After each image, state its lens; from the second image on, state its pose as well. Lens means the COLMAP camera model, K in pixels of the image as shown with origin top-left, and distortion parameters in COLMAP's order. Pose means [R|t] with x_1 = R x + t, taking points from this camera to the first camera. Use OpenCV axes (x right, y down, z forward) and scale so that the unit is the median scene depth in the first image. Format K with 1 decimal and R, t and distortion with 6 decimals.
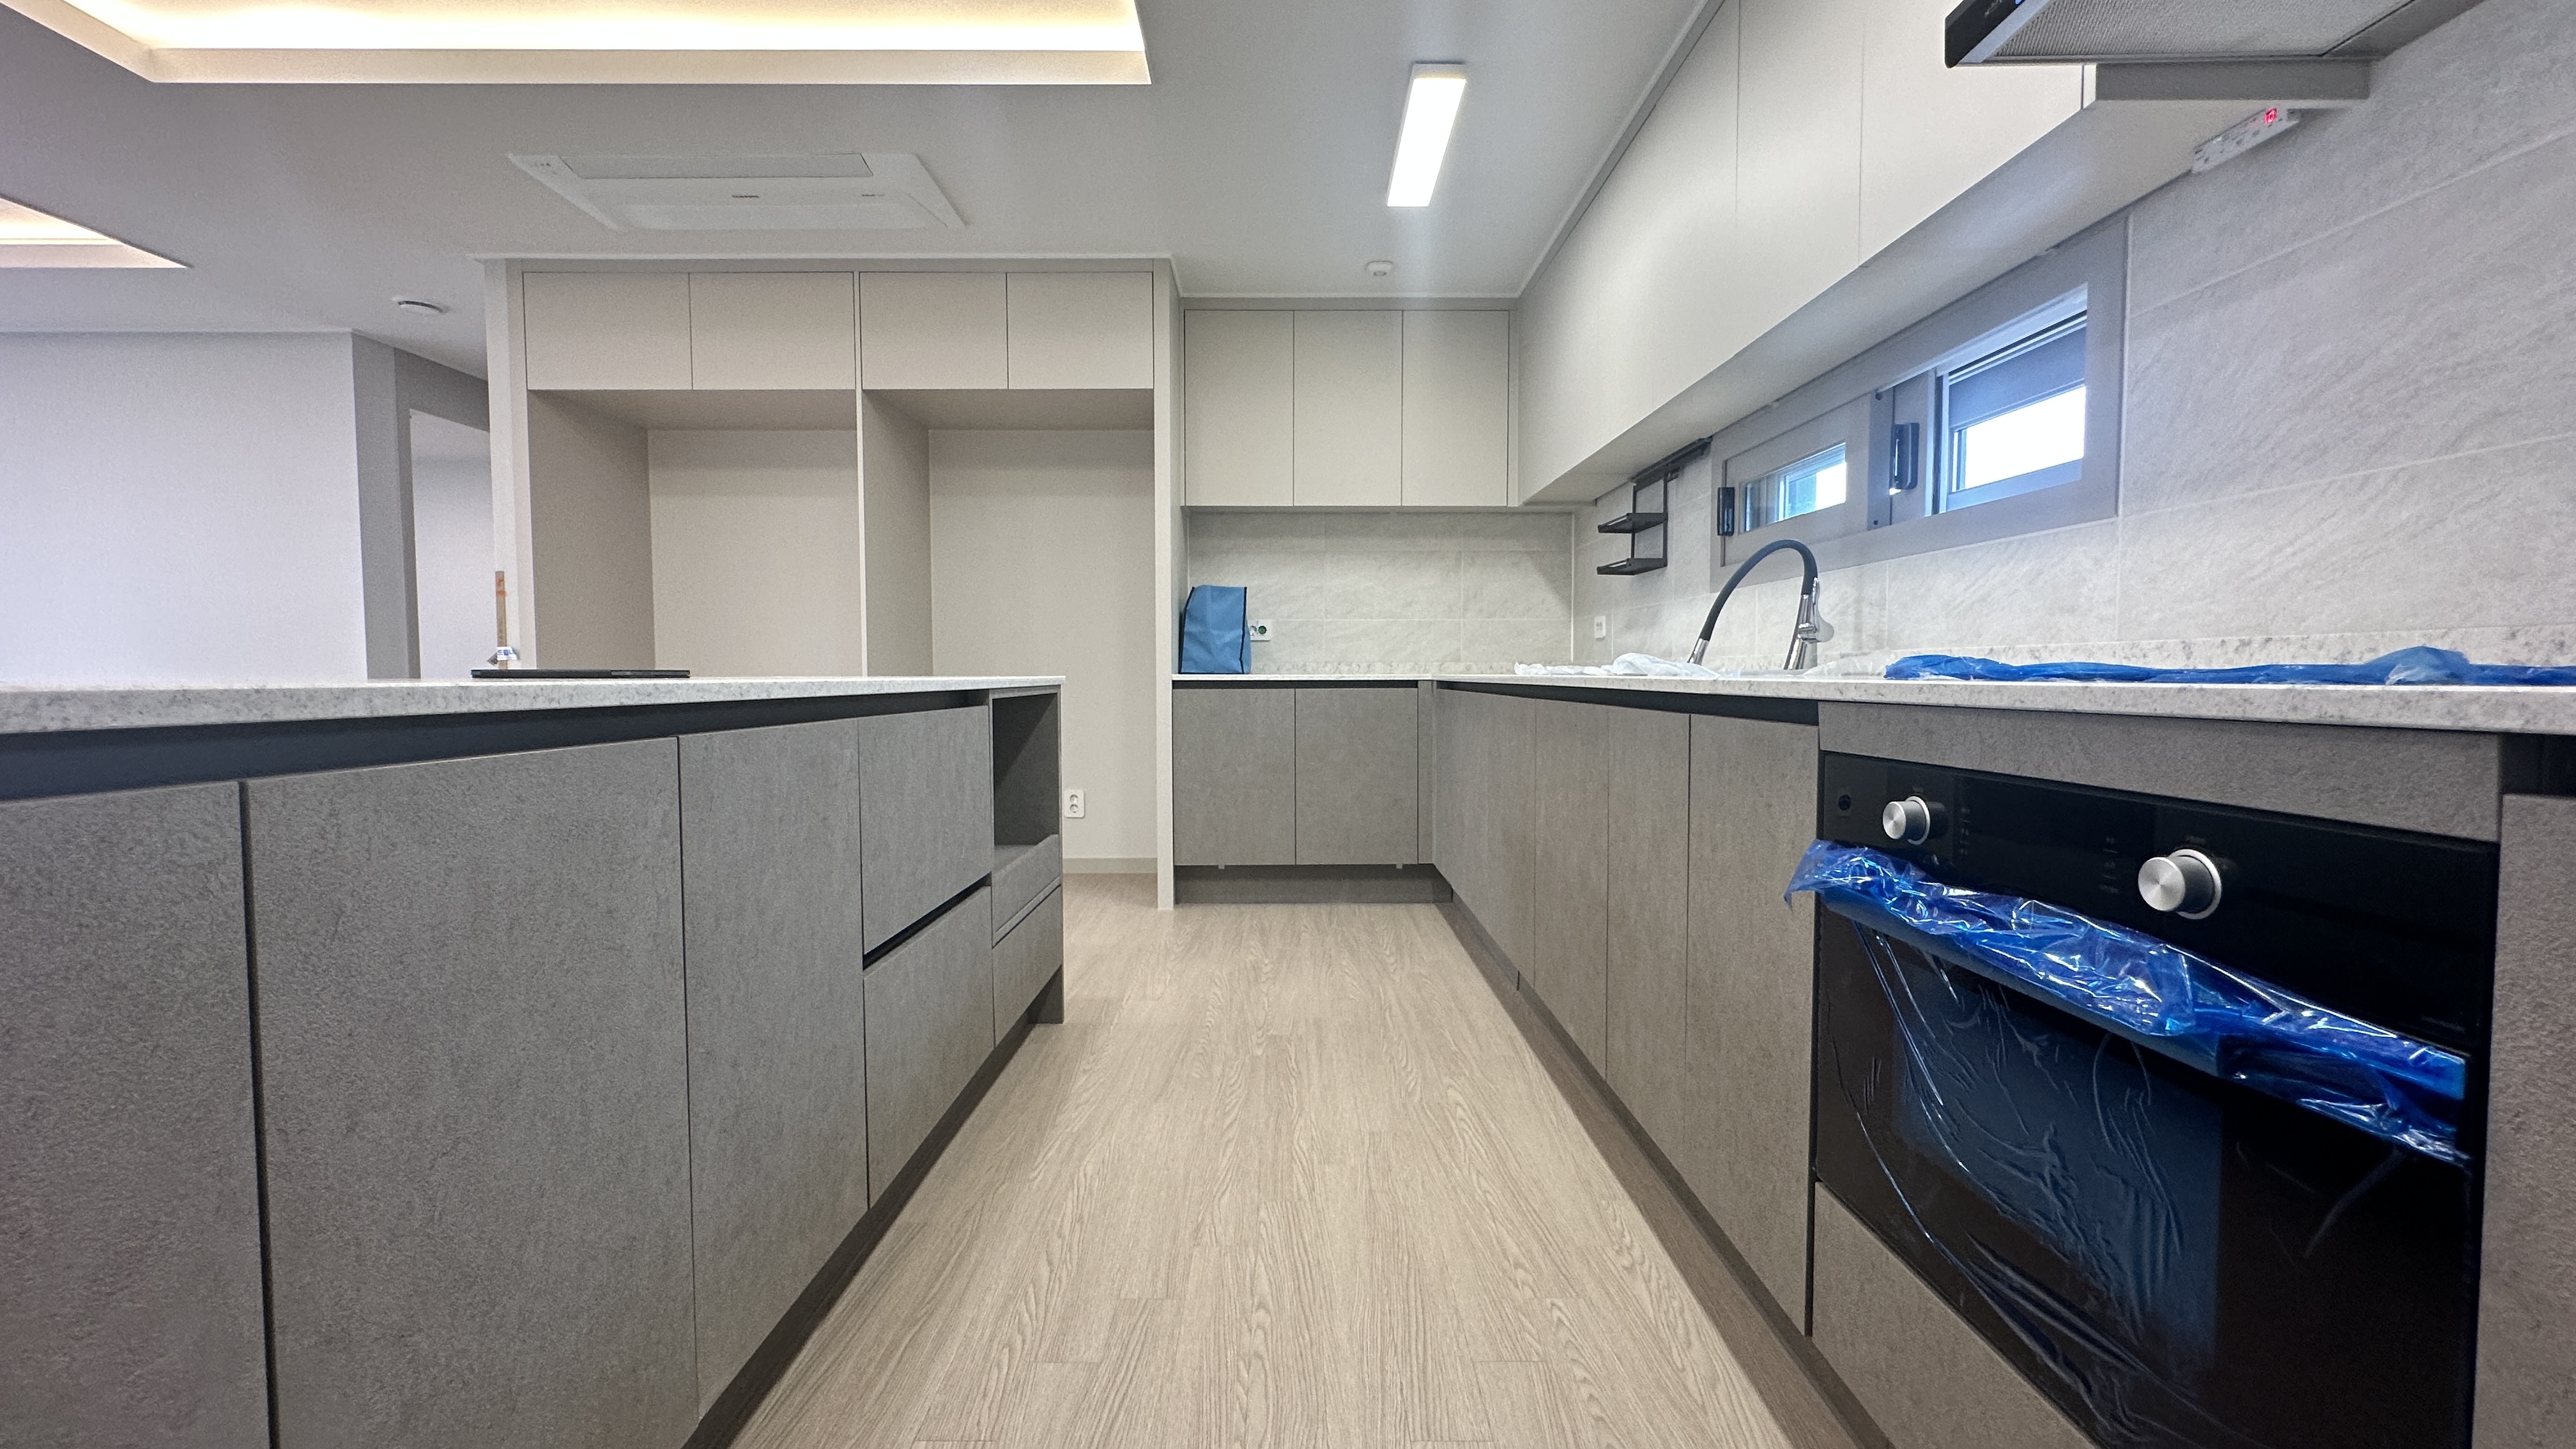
lens RADIAL K [[1032.1, 0, 1278.4], [0, 1032.1, 722.5], [0, 0, 1]] dist [-0.006450, 0.002124]
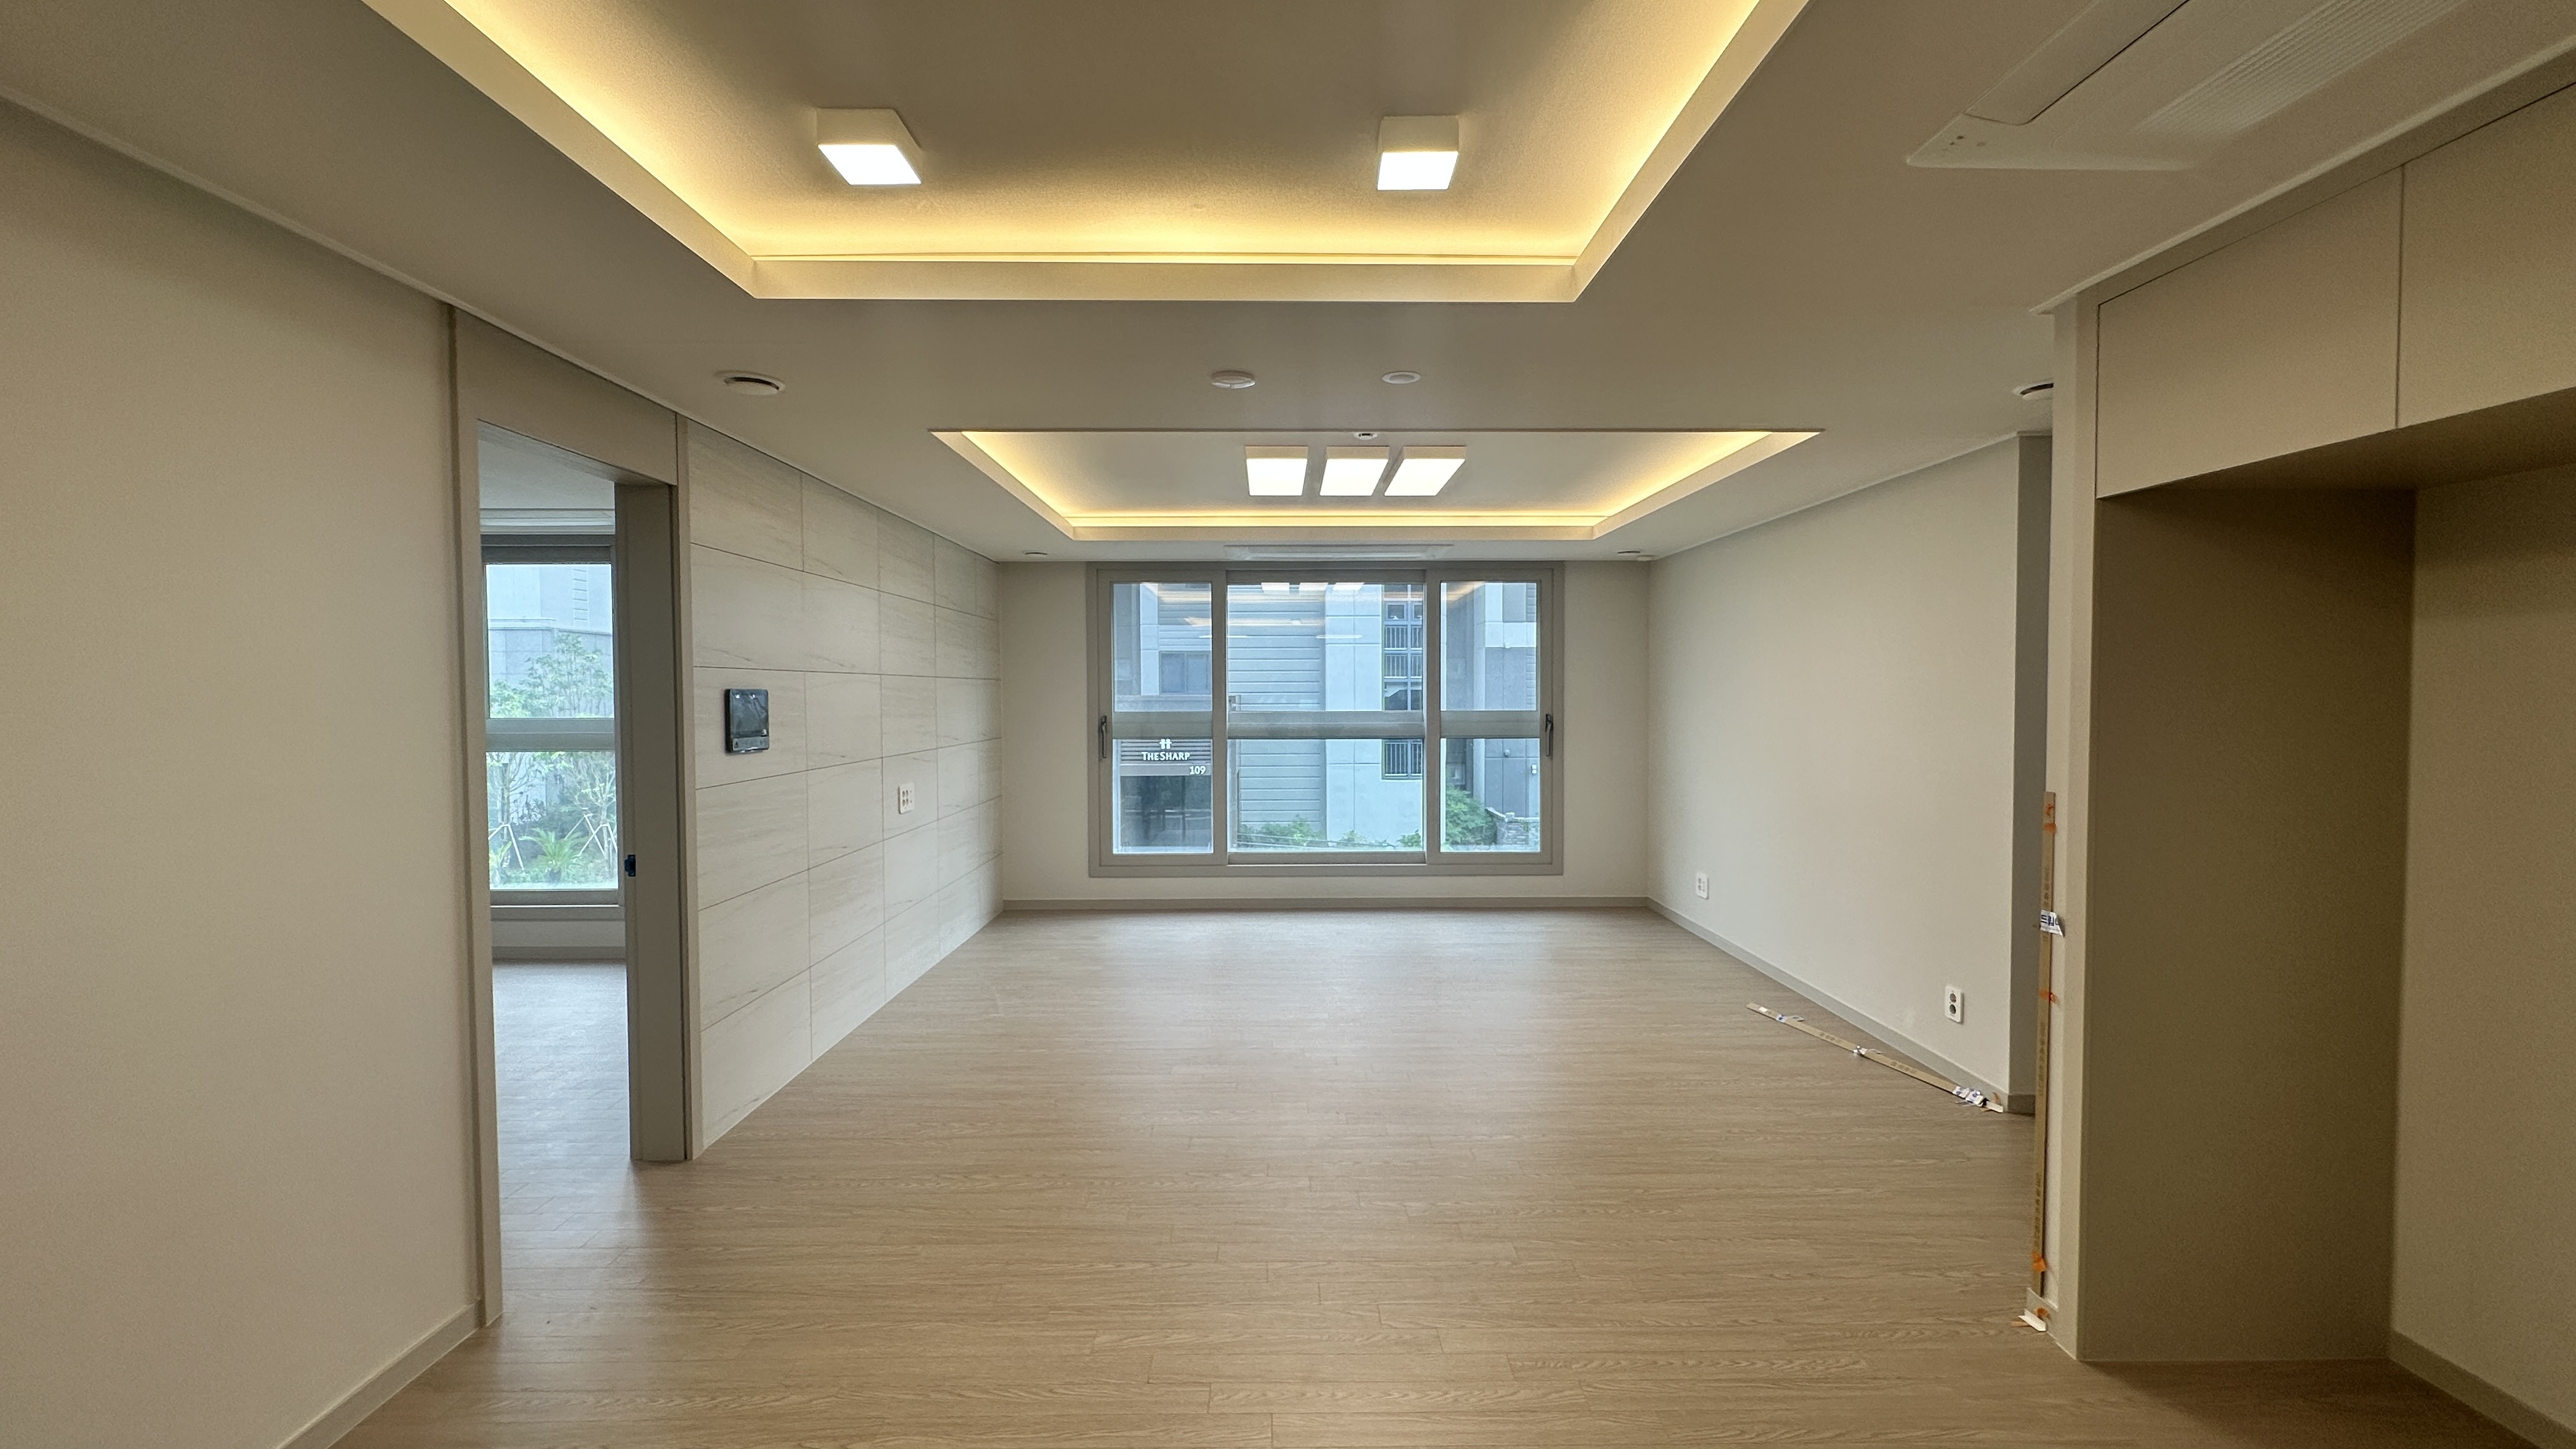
lens RADIAL K [[1032.1, 0, 1287.3], [0, 1032.1, 718.8], [0, 0, 1]] dist [-0.006450, 0.002124]
pose [[0.011889, 0.027501, -0.999551, -0.125345], [-0.046371, 0.998561, 0.026922, -0.181090], [0.998854, 0.046030, 0.013147, 0.502896]]
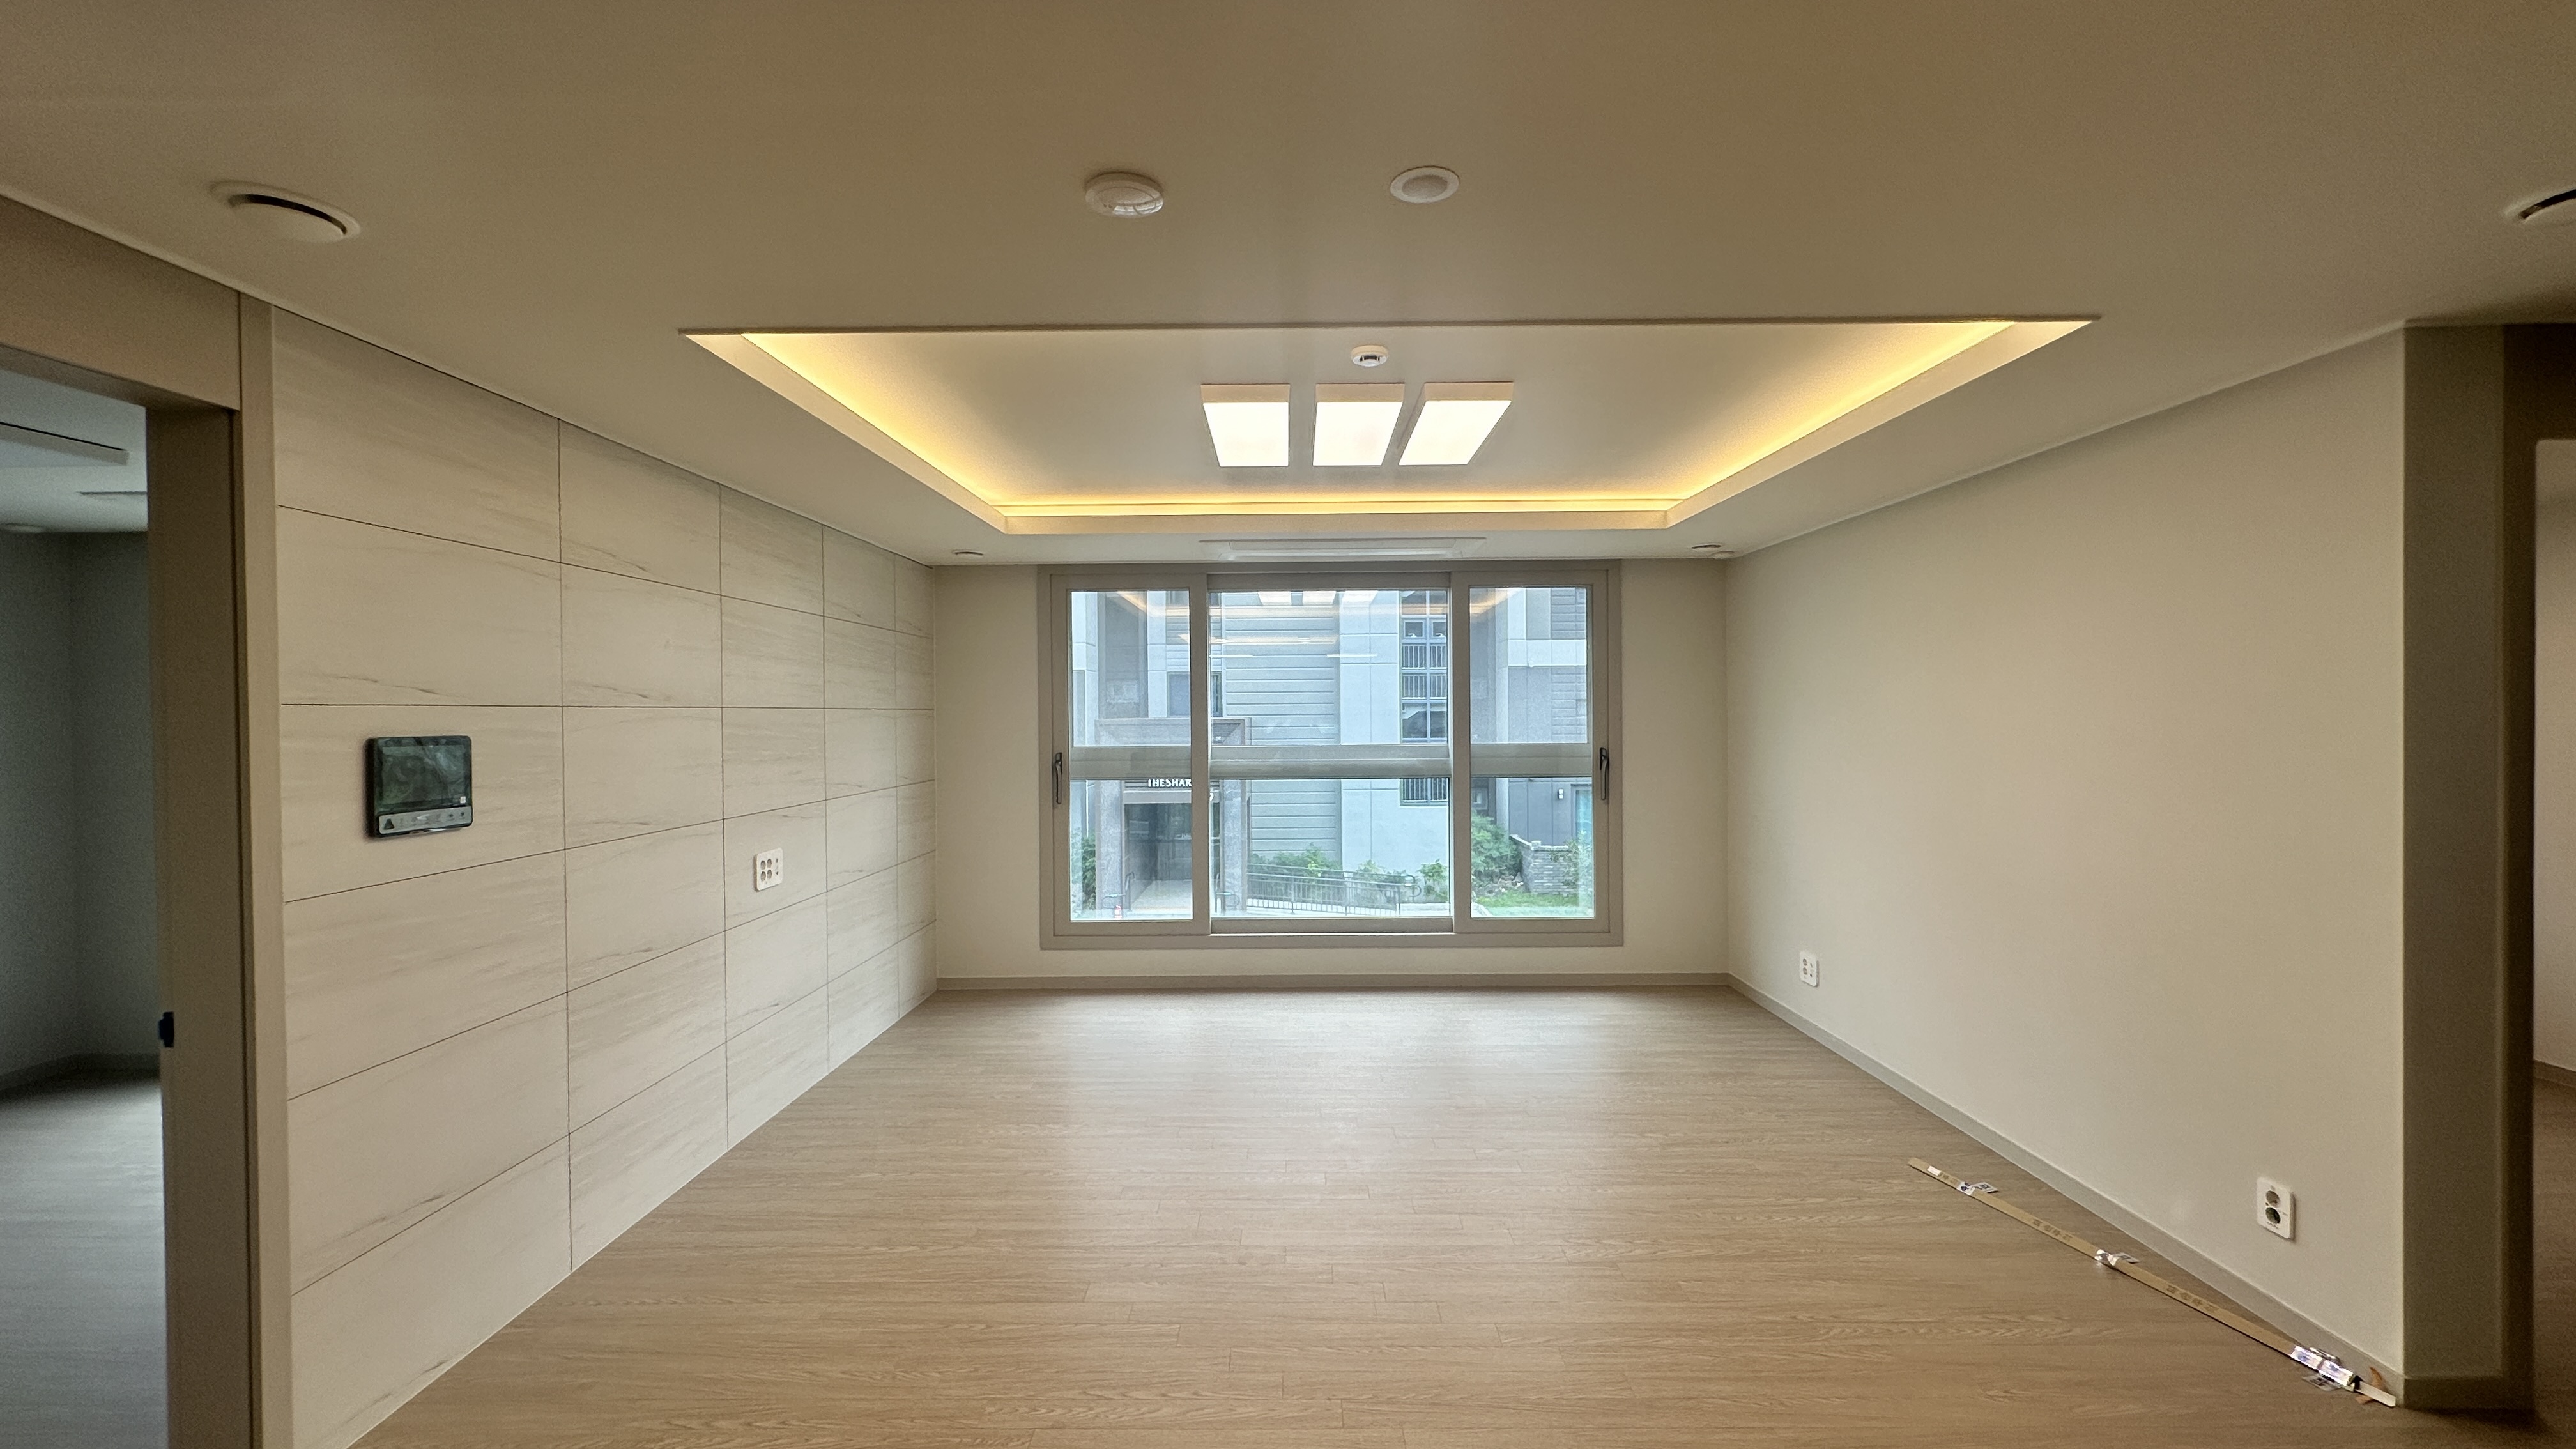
lens RADIAL K [[1032.1, 0, 1290.9], [0, 1032.1, 717.0], [0, 0, 1]] dist [-0.006450, 0.002124]
pose [[-0.002373, 0.006097, -0.999979, -0.462030], [-0.041872, 0.999104, 0.006191, -0.196971], [0.999120, 0.041885, -0.002115, 0.539958]]
